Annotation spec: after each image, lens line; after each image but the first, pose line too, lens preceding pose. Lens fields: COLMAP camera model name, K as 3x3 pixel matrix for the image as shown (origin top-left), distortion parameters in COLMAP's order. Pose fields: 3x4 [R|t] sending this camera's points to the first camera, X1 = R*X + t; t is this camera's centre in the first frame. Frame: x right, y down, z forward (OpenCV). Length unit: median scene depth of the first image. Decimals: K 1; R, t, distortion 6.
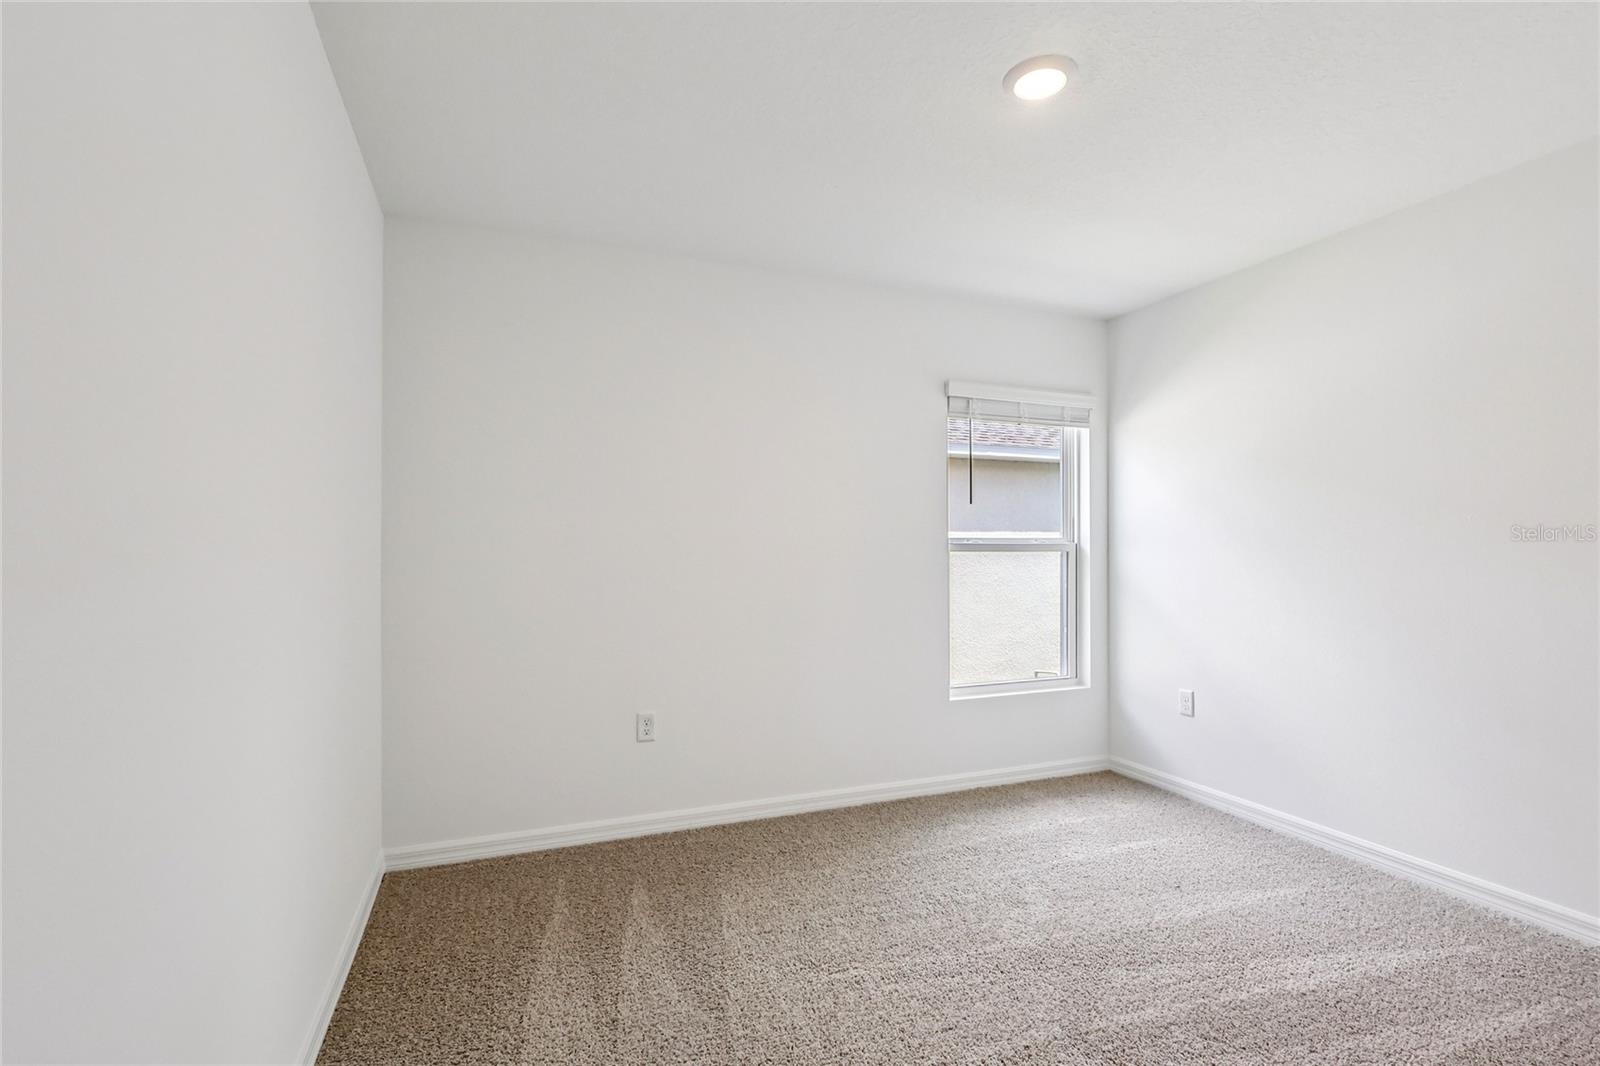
lens RADIAL K [[751.2, 0, 800.0], [0, 751.2, 533.0], [0, 0, 1]] dist [-0.003501, -0.000160]
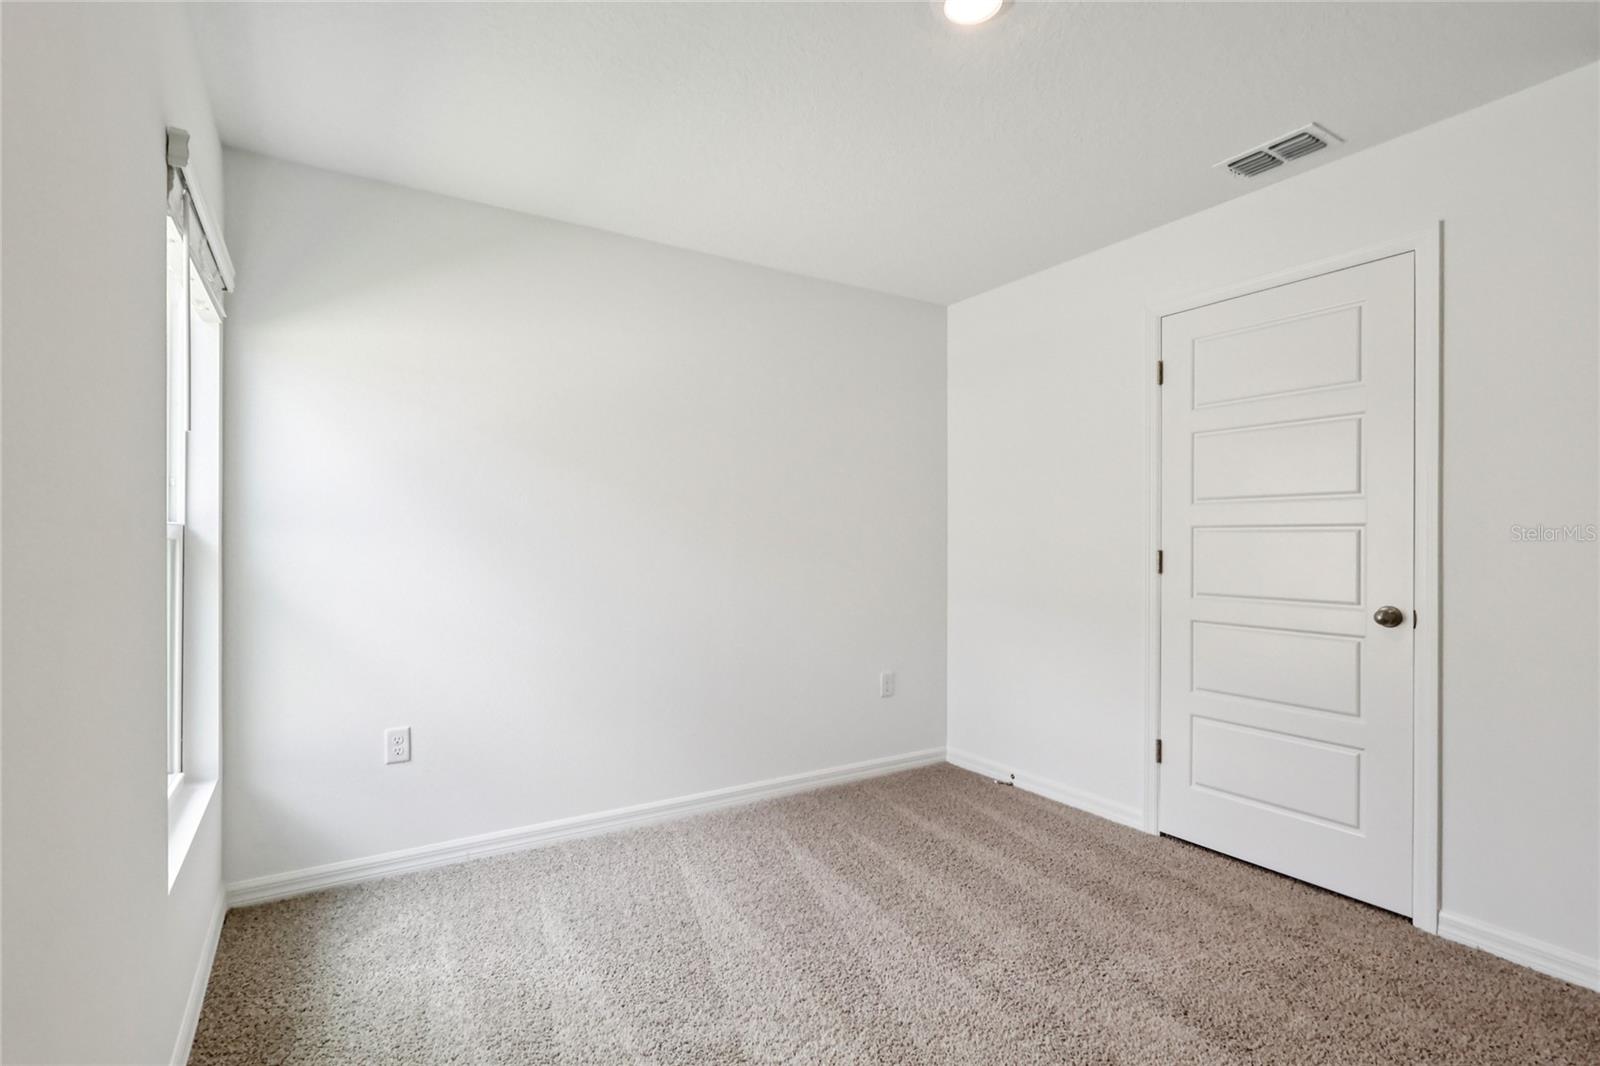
lens RADIAL K [[751.2, 0, 800.0], [0, 751.2, 533.0], [0, 0, 1]] dist [-0.003501, -0.000160]
pose [[-0.186765, 0.011817, 0.982333, -0.281436], [-0.024619, 0.999557, -0.016705, 0.021814], [-0.982096, -0.027304, -0.186392, 0.761693]]
